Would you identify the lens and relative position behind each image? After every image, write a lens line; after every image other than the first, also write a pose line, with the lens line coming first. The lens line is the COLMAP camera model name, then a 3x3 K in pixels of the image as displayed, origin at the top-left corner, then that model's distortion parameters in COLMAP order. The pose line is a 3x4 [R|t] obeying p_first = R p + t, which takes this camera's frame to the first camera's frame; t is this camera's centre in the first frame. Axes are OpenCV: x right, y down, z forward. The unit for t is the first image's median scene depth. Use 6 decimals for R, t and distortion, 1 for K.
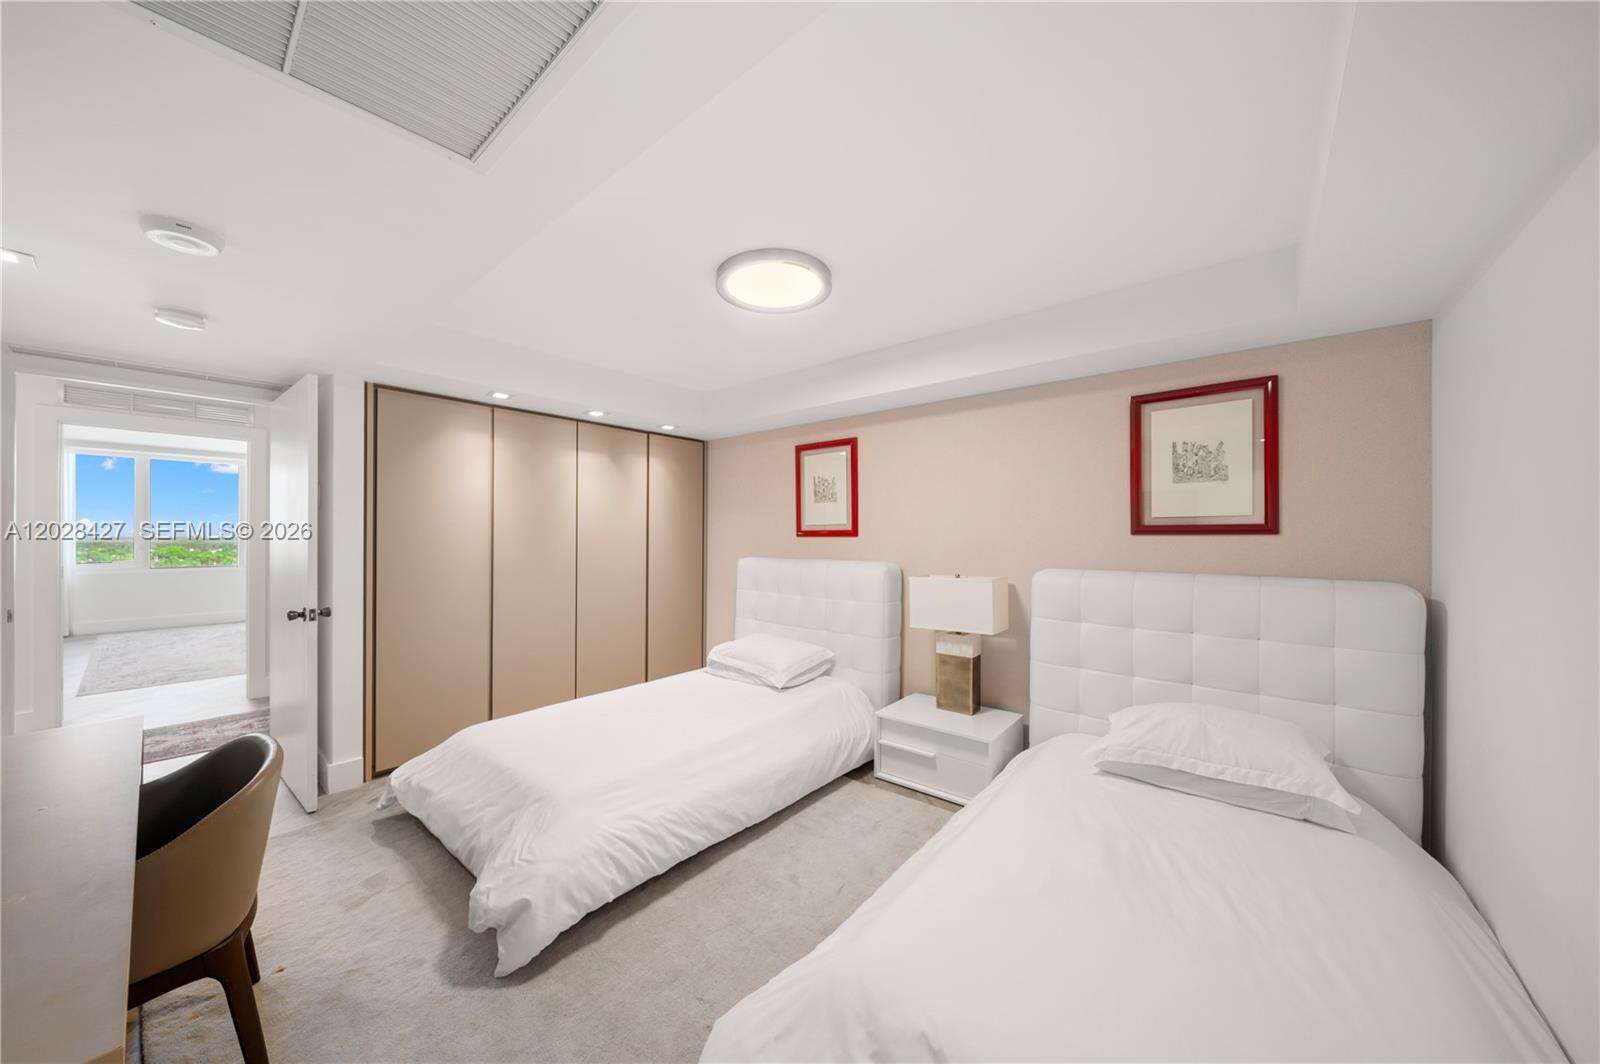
lens RADIAL K [[549.0, 0, 789.4], [0, 549.0, 533.9], [0, 0, 1]] dist [-0.000106, -0.000186]
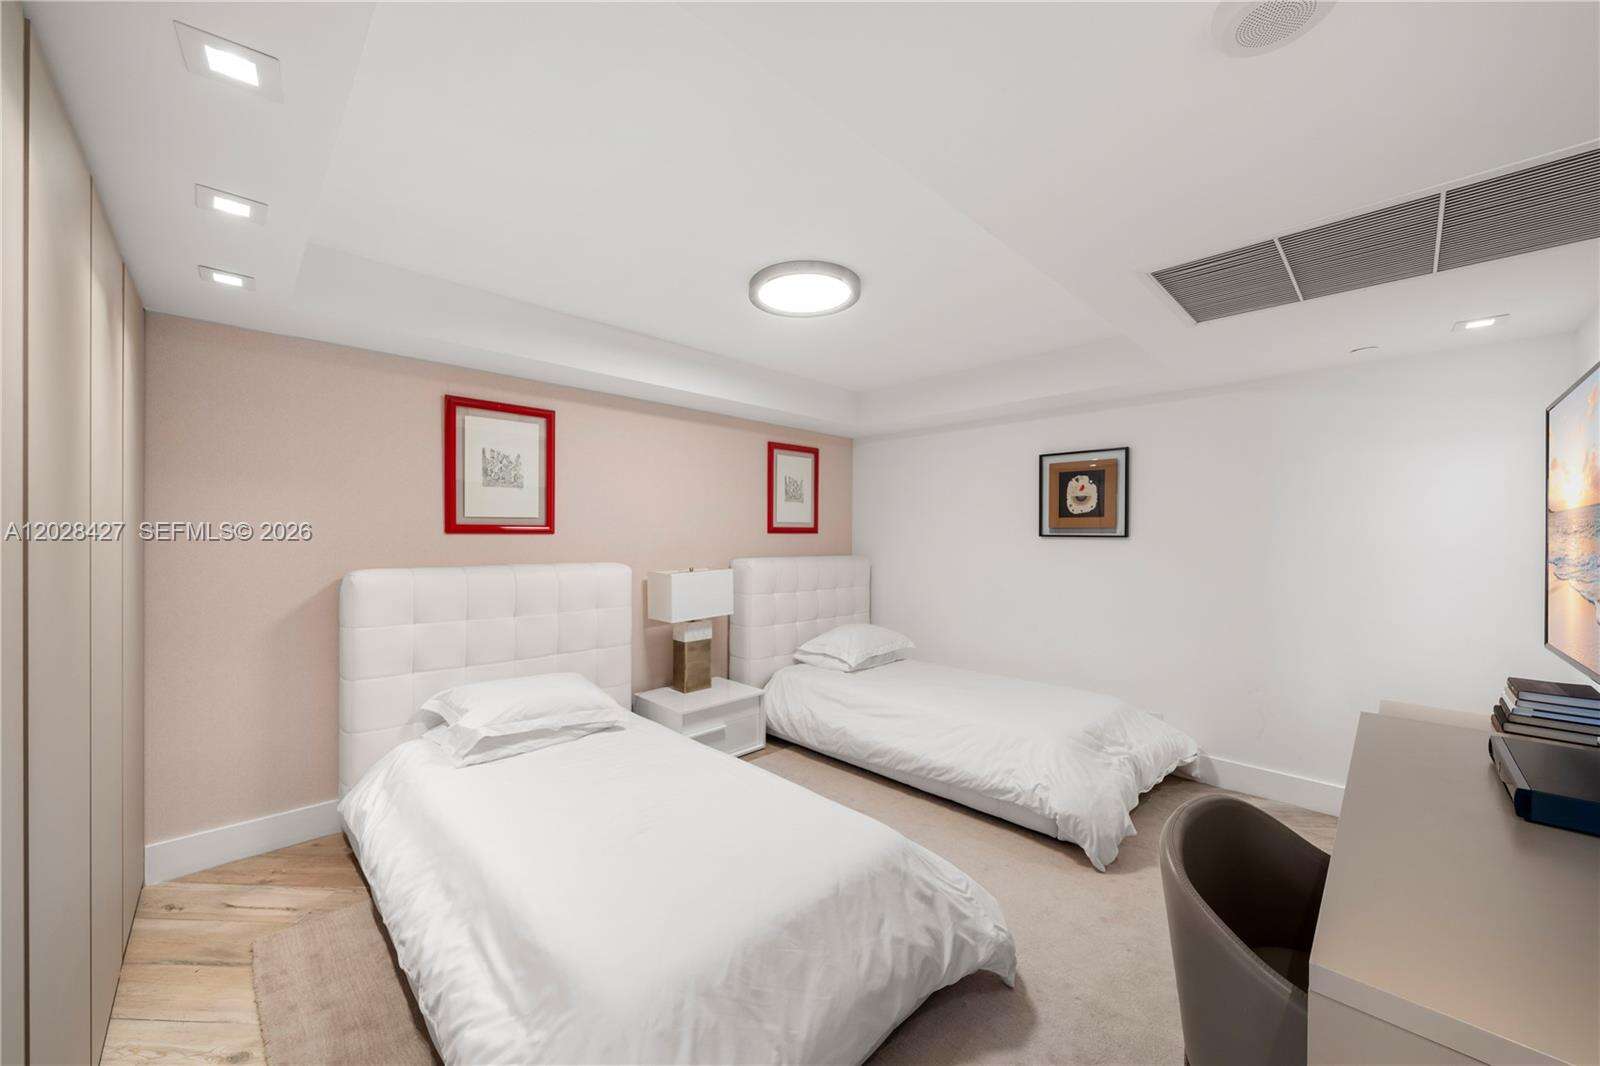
lens RADIAL K [[585.5, 0, 779.7], [0, 585.5, 538.5], [0, 0, 1]] dist [-0.037108, -0.000015]
pose [[0.097885, -0.003301, 0.995192, -0.763363], [-0.003758, 0.999986, 0.003687, 0.007798], [-0.995191, -0.004101, 0.097872, 0.638262]]
